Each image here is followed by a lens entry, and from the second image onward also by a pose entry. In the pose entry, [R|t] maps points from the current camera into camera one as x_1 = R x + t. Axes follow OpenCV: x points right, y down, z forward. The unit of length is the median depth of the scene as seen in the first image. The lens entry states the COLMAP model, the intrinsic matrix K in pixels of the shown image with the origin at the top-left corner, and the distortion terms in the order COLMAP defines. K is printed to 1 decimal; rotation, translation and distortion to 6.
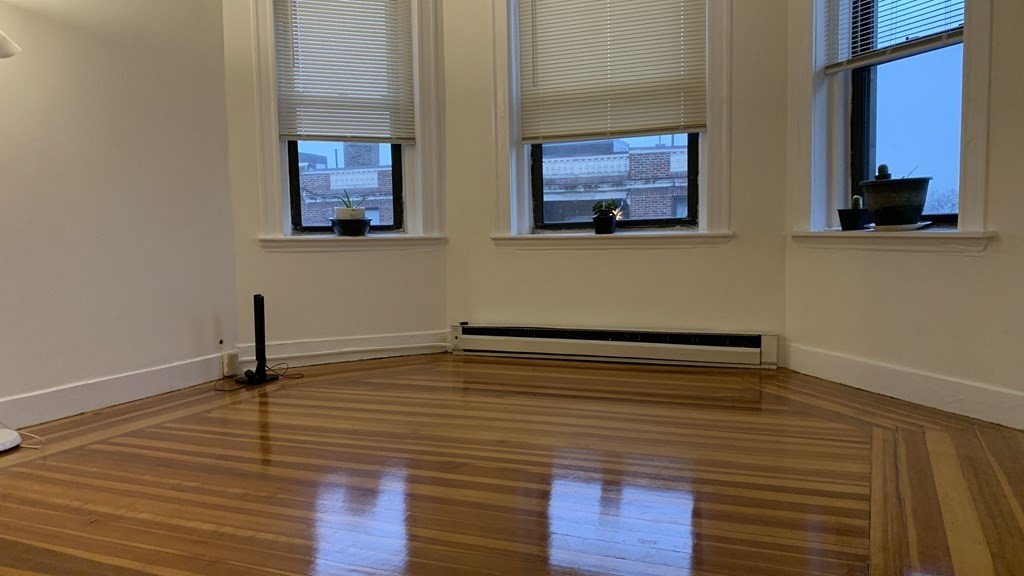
lens RADIAL K [[771.0, 0, 523.8], [0, 771.0, 330.4], [0, 0, 1]] dist [0.034045, -0.021975]
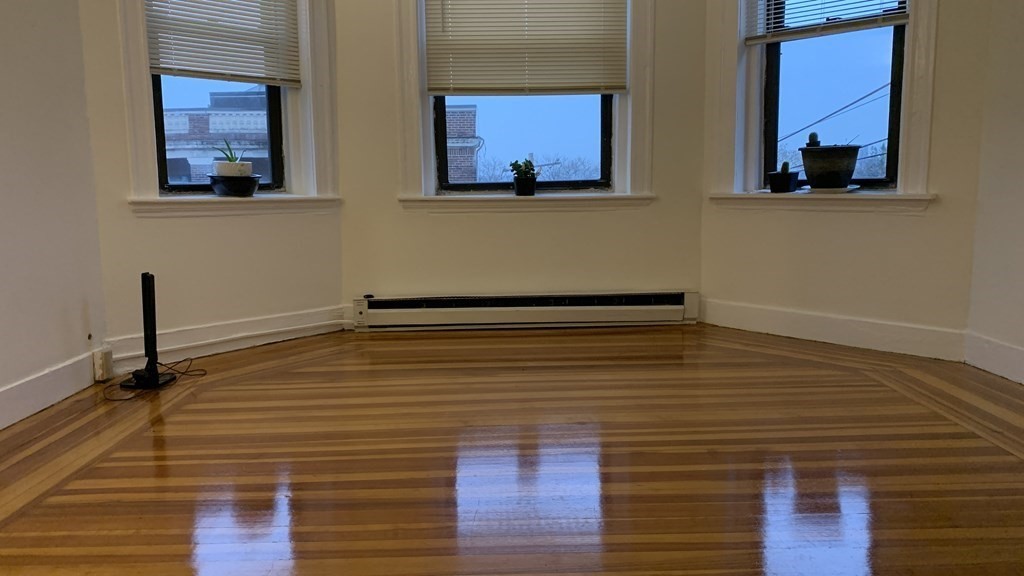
lens RADIAL K [[771.0, 0, 504.4], [0, 771.0, 307.3], [0, 0, 1]] dist [0.034045, -0.021975]
pose [[0.910443, -0.056566, 0.409749, -0.331726], [0.048553, 0.998372, 0.029943, -0.017080], [-0.410775, -0.007367, 0.911707, 0.145522]]
